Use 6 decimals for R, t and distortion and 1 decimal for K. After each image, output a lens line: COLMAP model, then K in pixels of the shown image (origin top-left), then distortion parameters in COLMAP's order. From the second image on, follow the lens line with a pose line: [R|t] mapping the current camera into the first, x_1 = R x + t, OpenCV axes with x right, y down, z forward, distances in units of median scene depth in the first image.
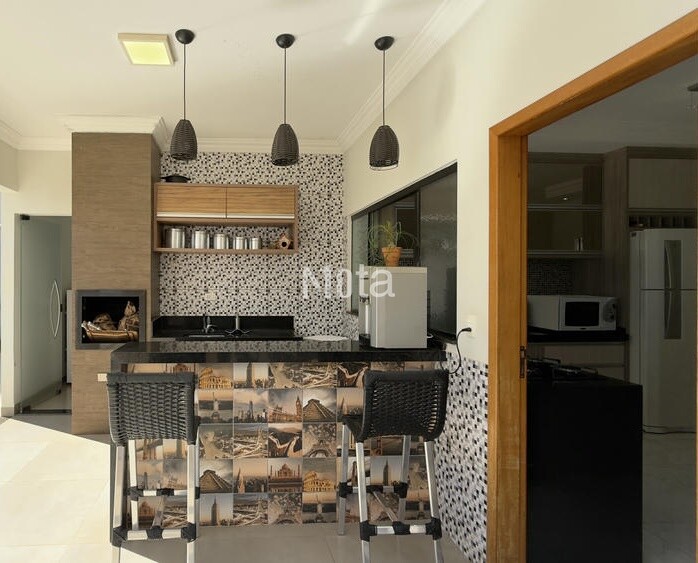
lens RADIAL K [[316.5, 0, 333.4], [0, 316.5, 285.2], [0, 0, 1]] dist [0.000694, 0.000785]
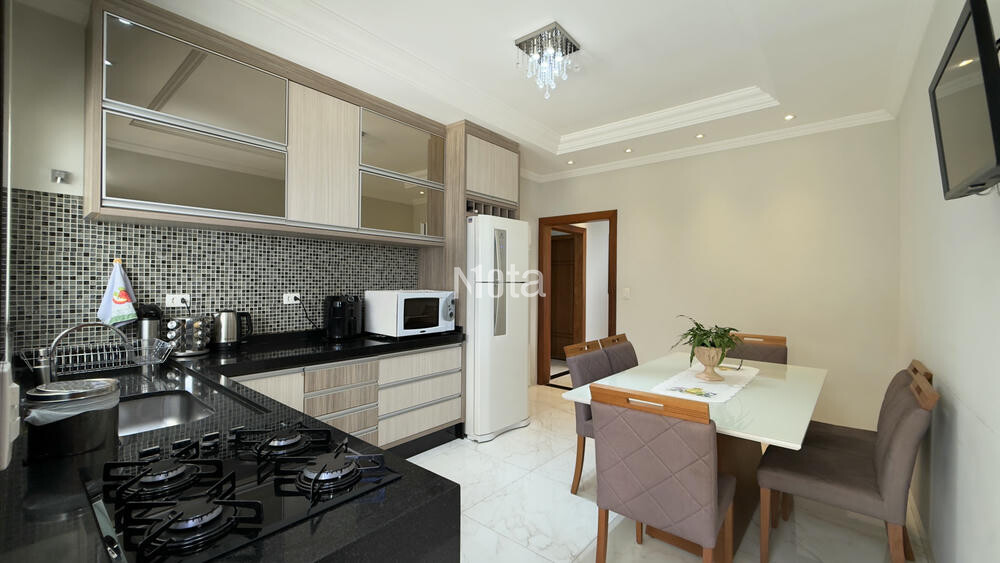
lens RADIAL K [[406.2, 0, 504.6], [0, 406.2, 280.1], [0, 0, 1]] dist [0.004332, 0.000259]
pose [[0.669782, 0.003887, 0.742547, 0.119126], [-0.005671, 0.999984, -0.000120, 0.005076], [-0.742536, -0.004130, 0.669793, 0.117544]]
